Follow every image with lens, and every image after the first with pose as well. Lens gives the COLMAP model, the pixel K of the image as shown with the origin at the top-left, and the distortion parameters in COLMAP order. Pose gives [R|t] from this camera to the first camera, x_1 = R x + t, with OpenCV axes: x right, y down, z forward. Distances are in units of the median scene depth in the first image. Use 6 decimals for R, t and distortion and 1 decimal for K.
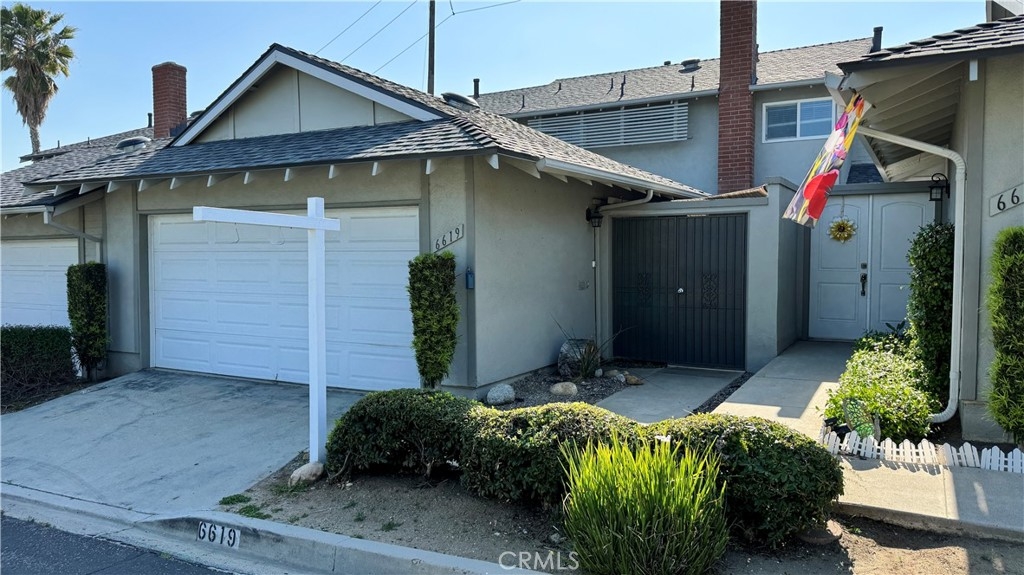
lens RADIAL K [[745.4, 0, 514.8], [0, 745.4, 289.6], [0, 0, 1]] dist [0.027432, -0.026474]
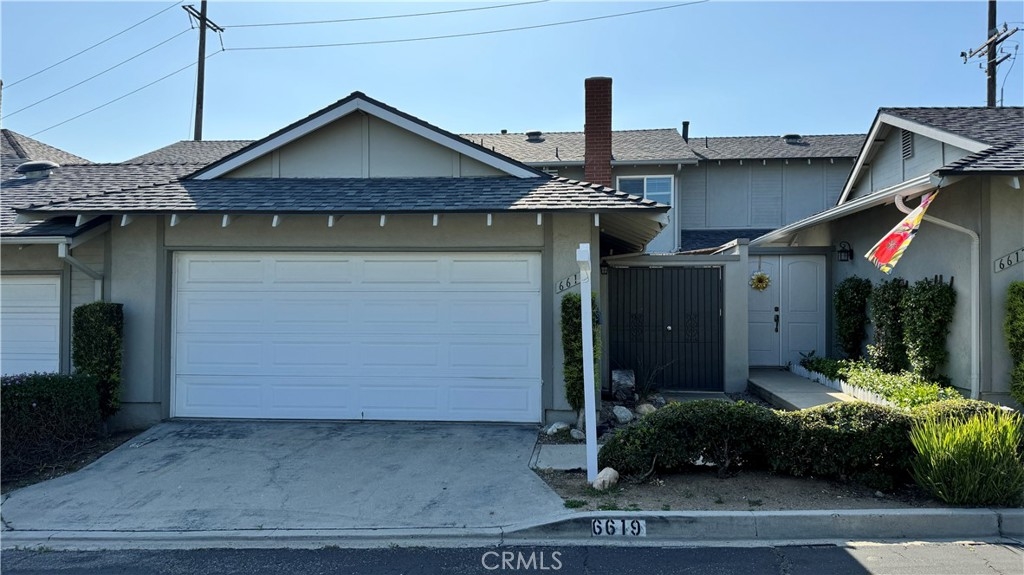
lens RADIAL K [[745.4, 0, 512.0], [0, 745.4, 286.2], [0, 0, 1]] dist [0.027432, -0.026474]
pose [[0.913407, 0.016363, 0.406719, -0.511358], [0.013736, 0.997384, -0.070975, 0.015781], [-0.406816, 0.070416, 0.910792, -0.011119]]
